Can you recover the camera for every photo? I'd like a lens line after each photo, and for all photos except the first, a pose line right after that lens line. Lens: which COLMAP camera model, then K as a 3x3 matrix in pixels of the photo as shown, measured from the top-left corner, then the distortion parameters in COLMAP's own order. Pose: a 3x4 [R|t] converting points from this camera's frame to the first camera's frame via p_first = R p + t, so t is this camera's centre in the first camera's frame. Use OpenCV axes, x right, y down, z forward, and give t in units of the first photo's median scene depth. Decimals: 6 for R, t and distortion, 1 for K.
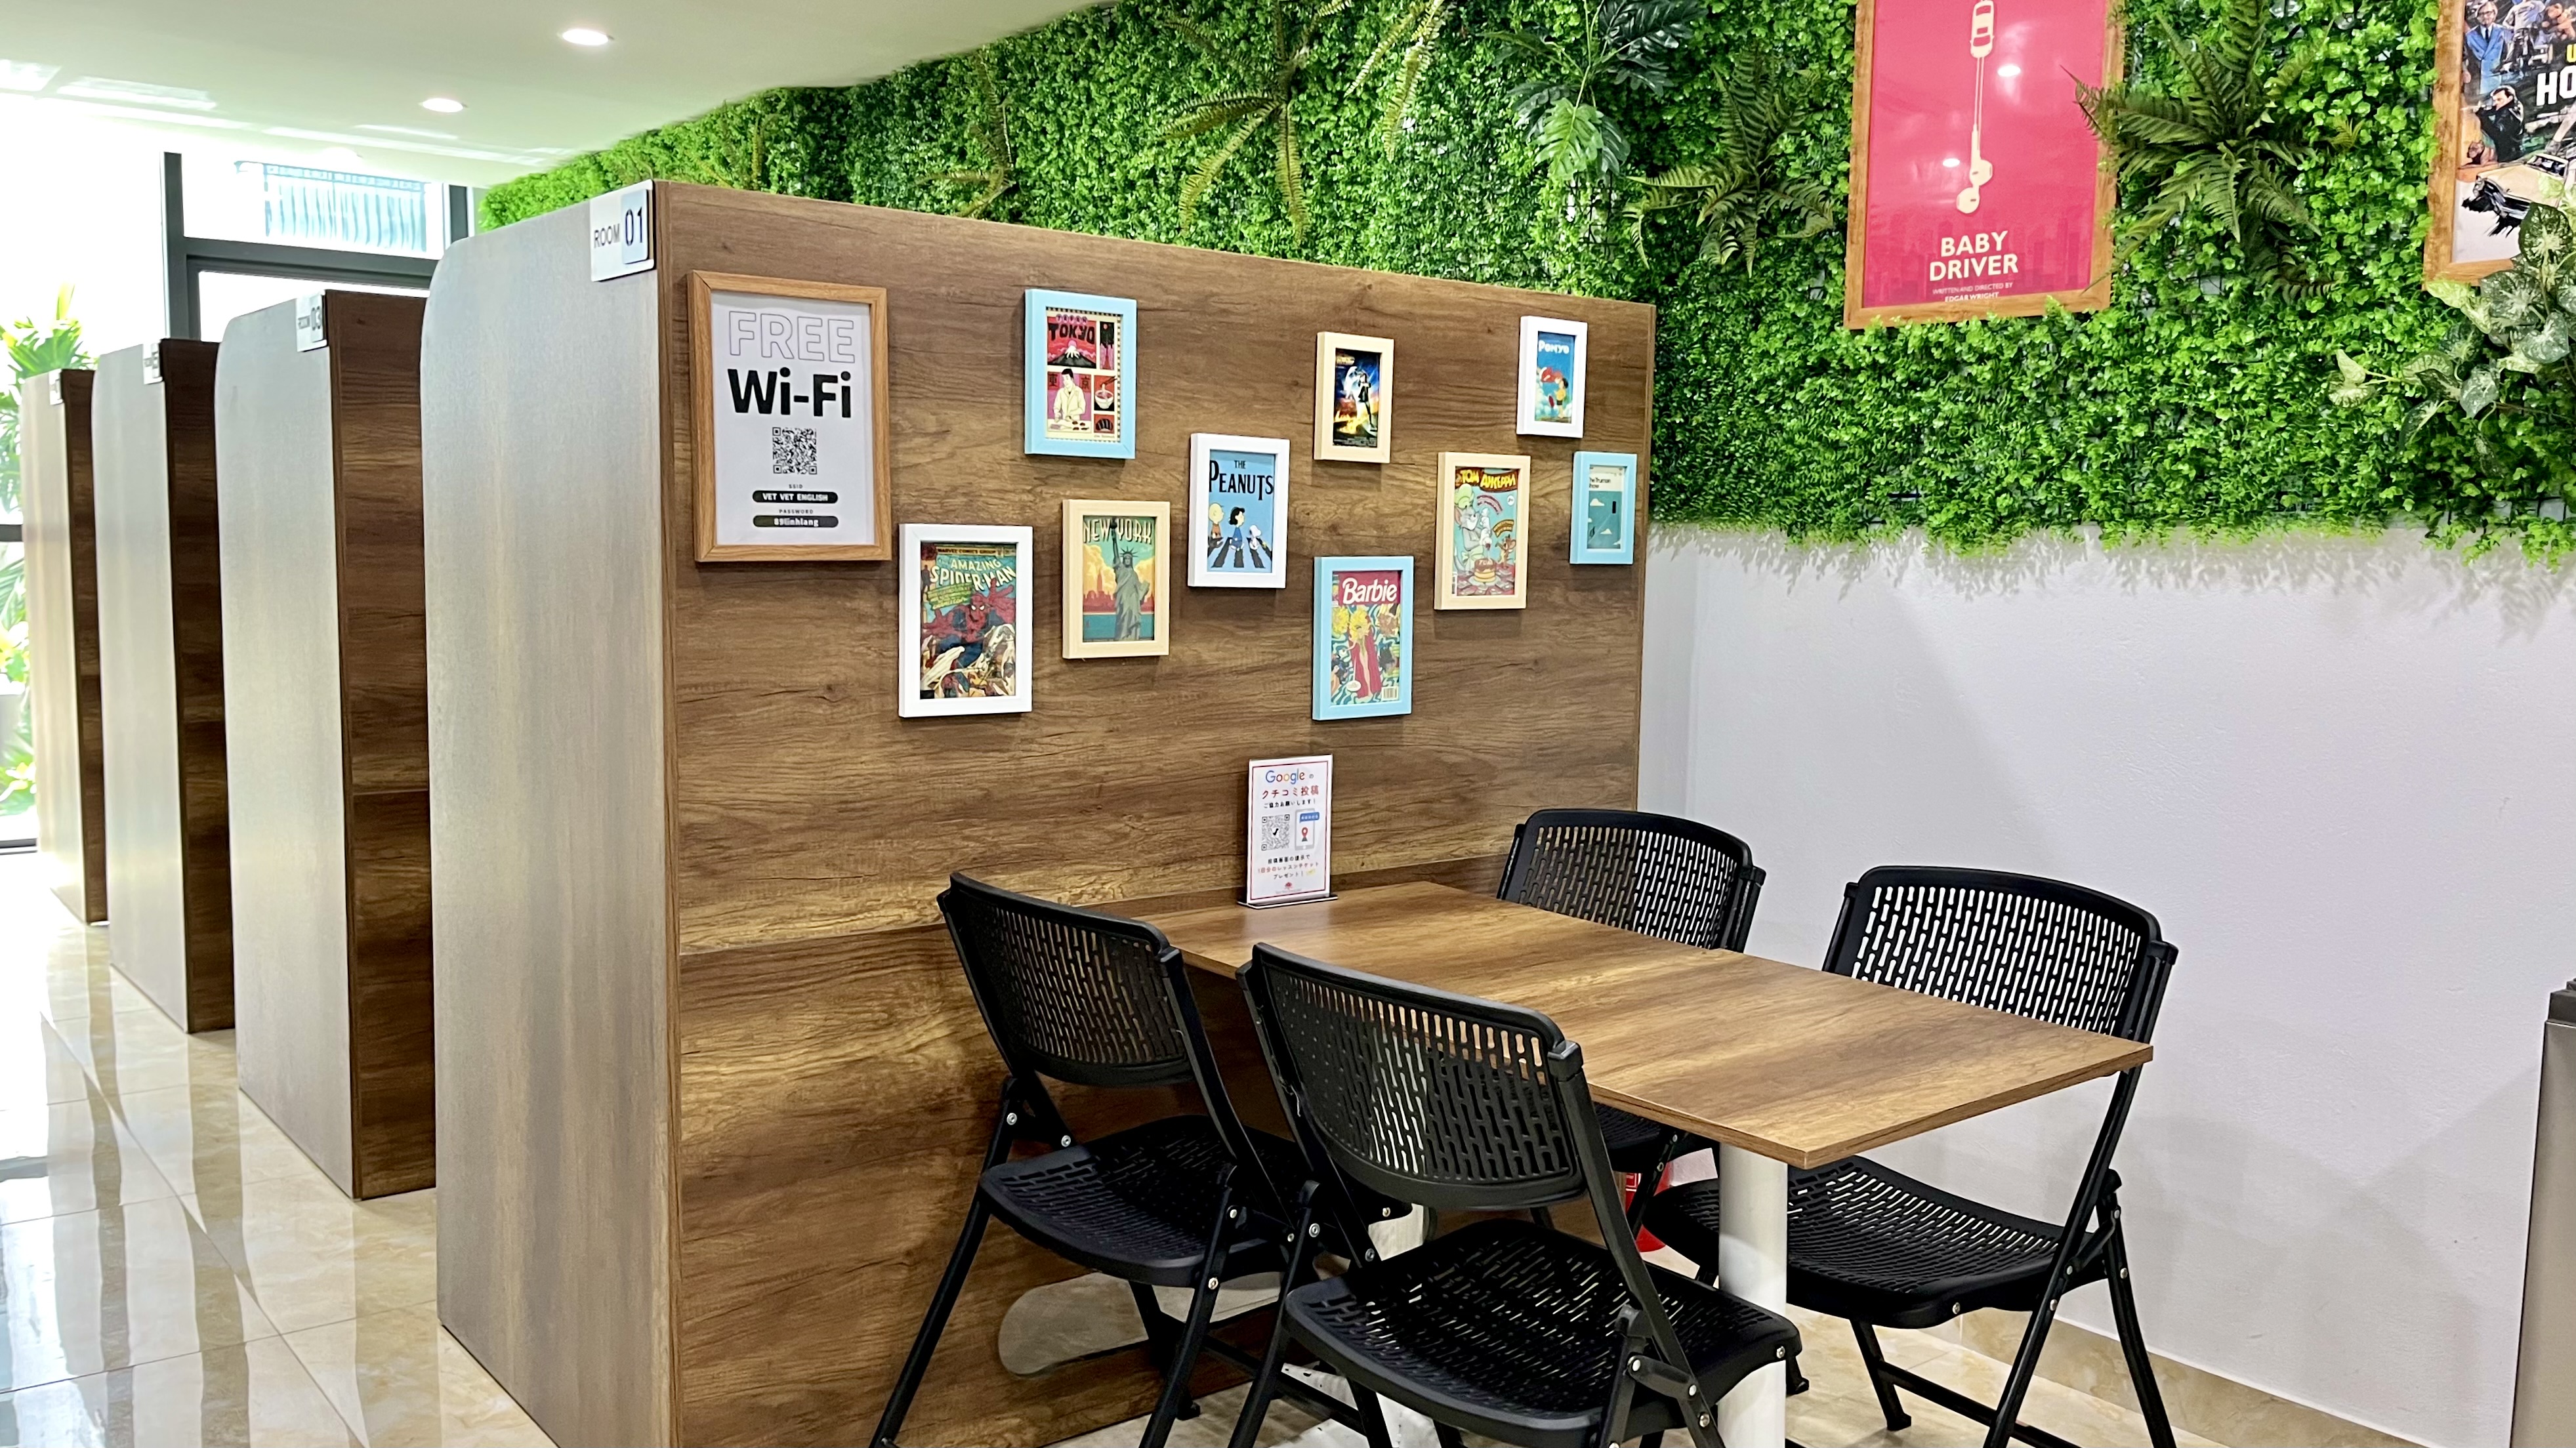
lens RADIAL K [[1980.8, 0, 1289.3], [0, 1980.8, 728.1], [0, 0, 1]] dist [0.053075, -0.060522]
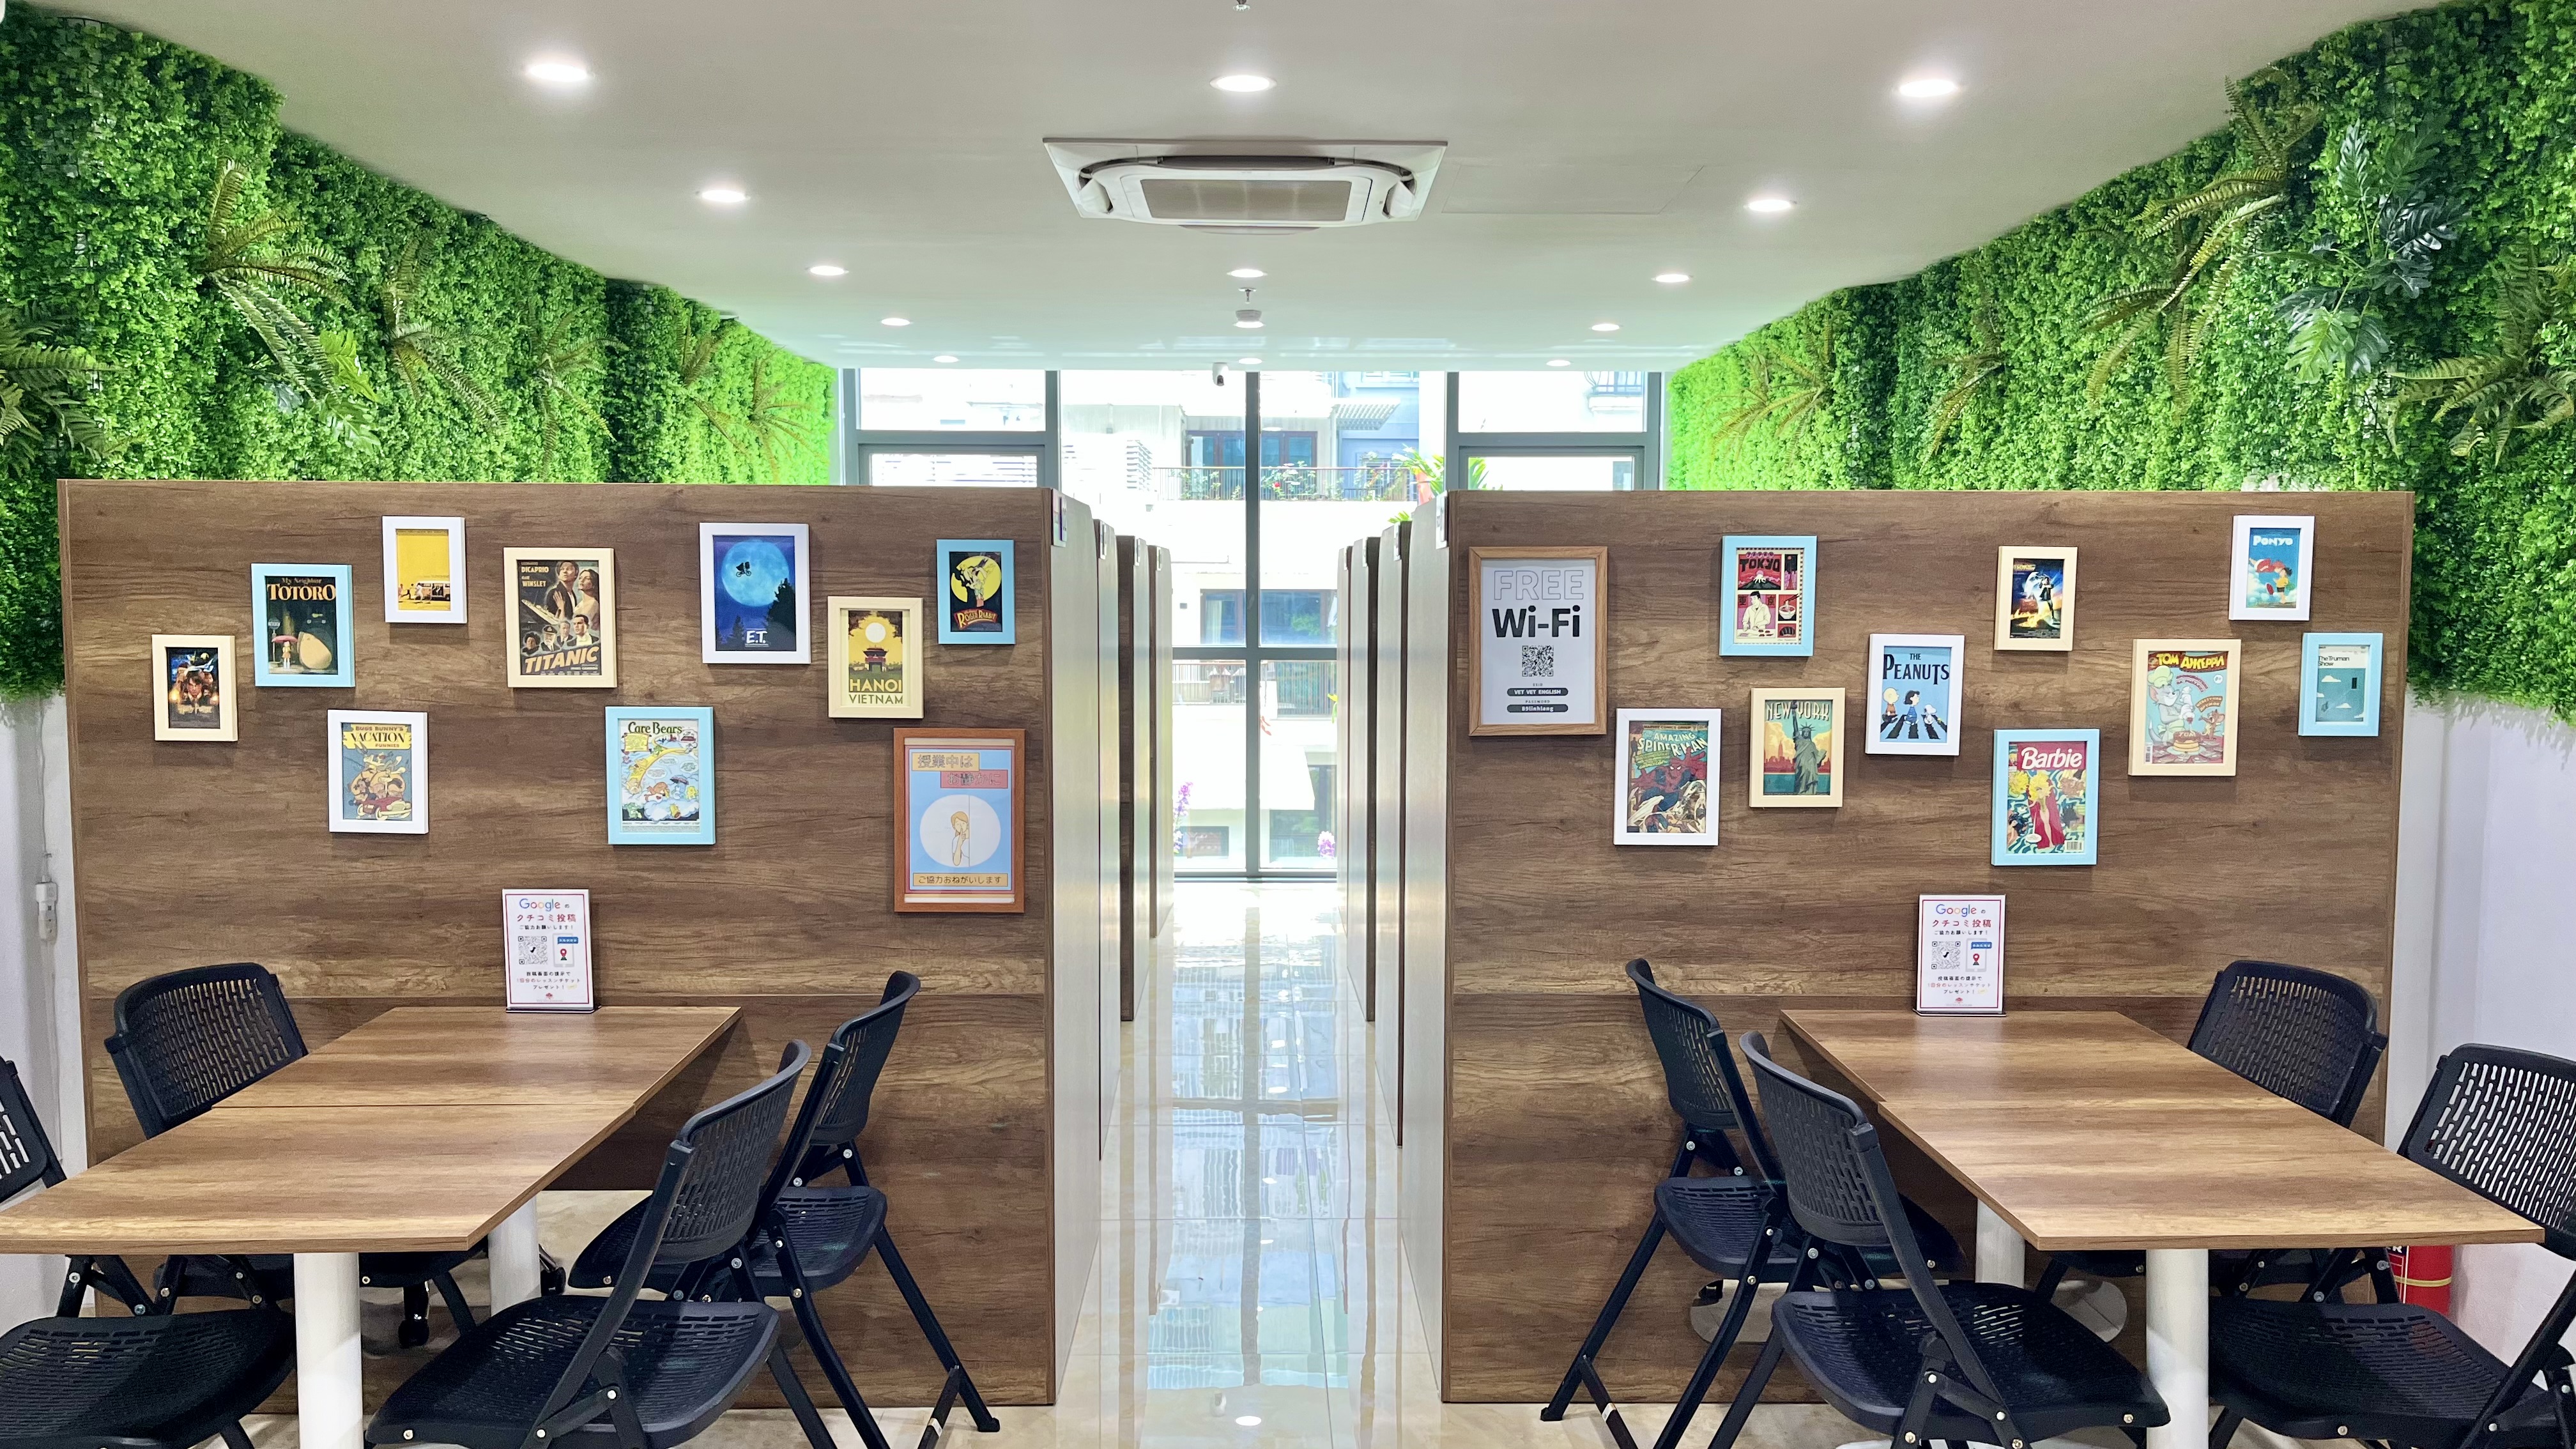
lens RADIAL K [[1980.8, 0, 1295.8], [0, 1980.8, 718.1], [0, 0, 1]] dist [0.053075, -0.060522]
pose [[0.781904, 0.025185, -0.622890, 0.468721], [-0.049280, 0.998554, -0.021487, -0.049951], [0.621448, 0.047497, 0.782014, -0.231670]]
